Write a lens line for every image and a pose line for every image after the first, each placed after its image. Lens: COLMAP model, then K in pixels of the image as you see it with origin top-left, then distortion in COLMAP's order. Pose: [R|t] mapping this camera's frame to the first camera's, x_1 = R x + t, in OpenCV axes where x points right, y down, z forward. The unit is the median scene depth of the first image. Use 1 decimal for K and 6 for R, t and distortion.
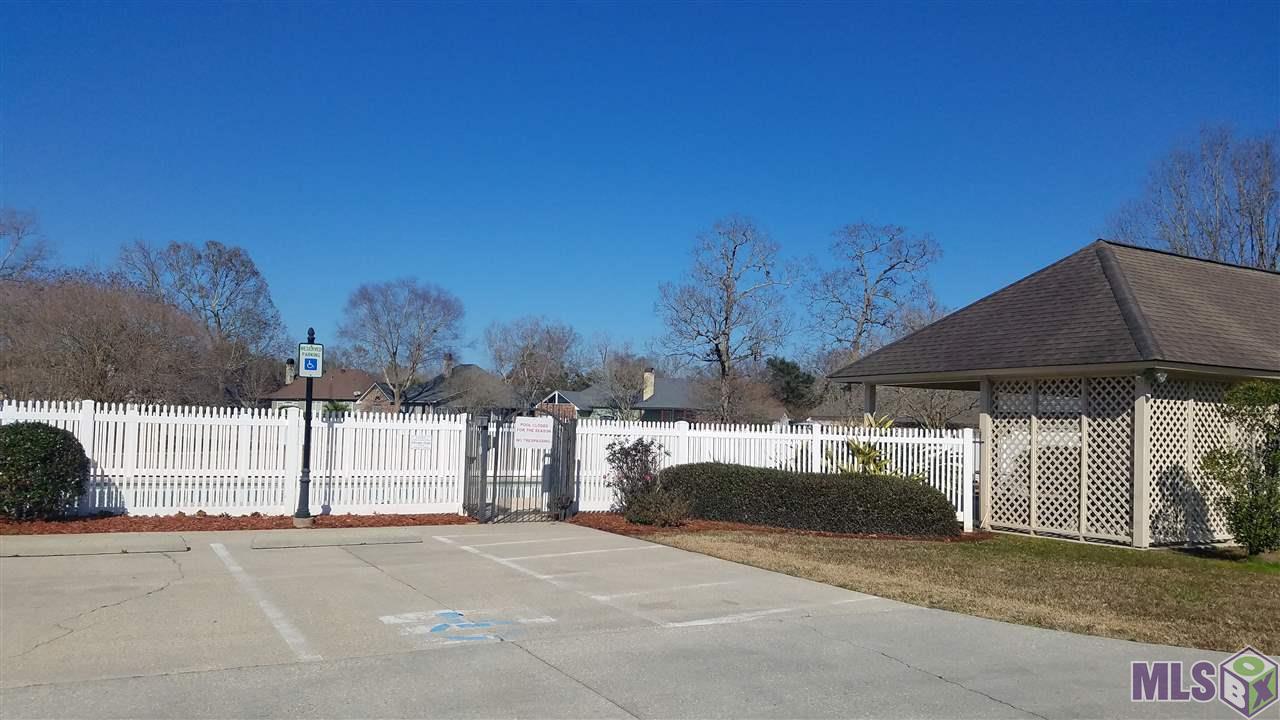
lens RADIAL K [[985.4, 0, 647.7], [0, 985.4, 395.5], [0, 0, 1]] dist [0.231717, -0.426580]
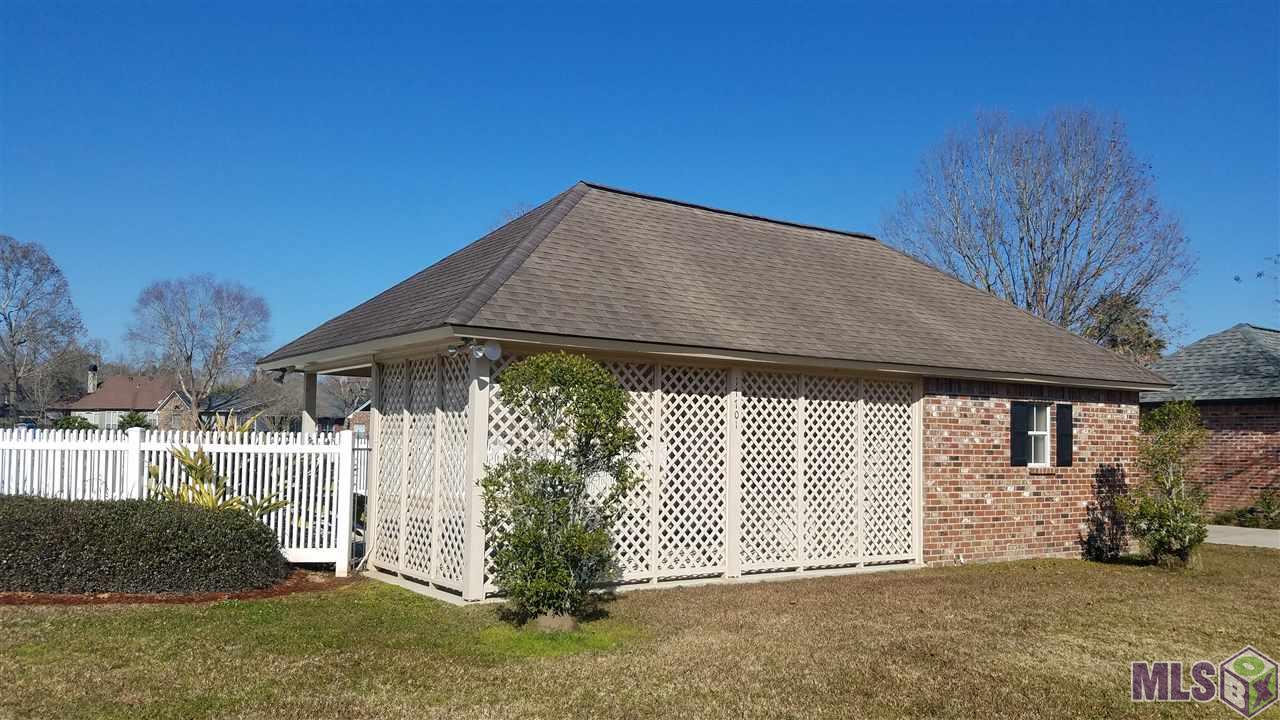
lens RADIAL K [[985.4, 0, 647.7], [0, 985.4, 395.5], [0, 0, 1]] dist [0.231717, -0.426580]
pose [[0.996917, 0.001330, 0.078448, 0.300847], [-0.000367, 0.999924, -0.012298, 0.010456], [-0.078458, 0.012231, 0.996842, 0.176479]]
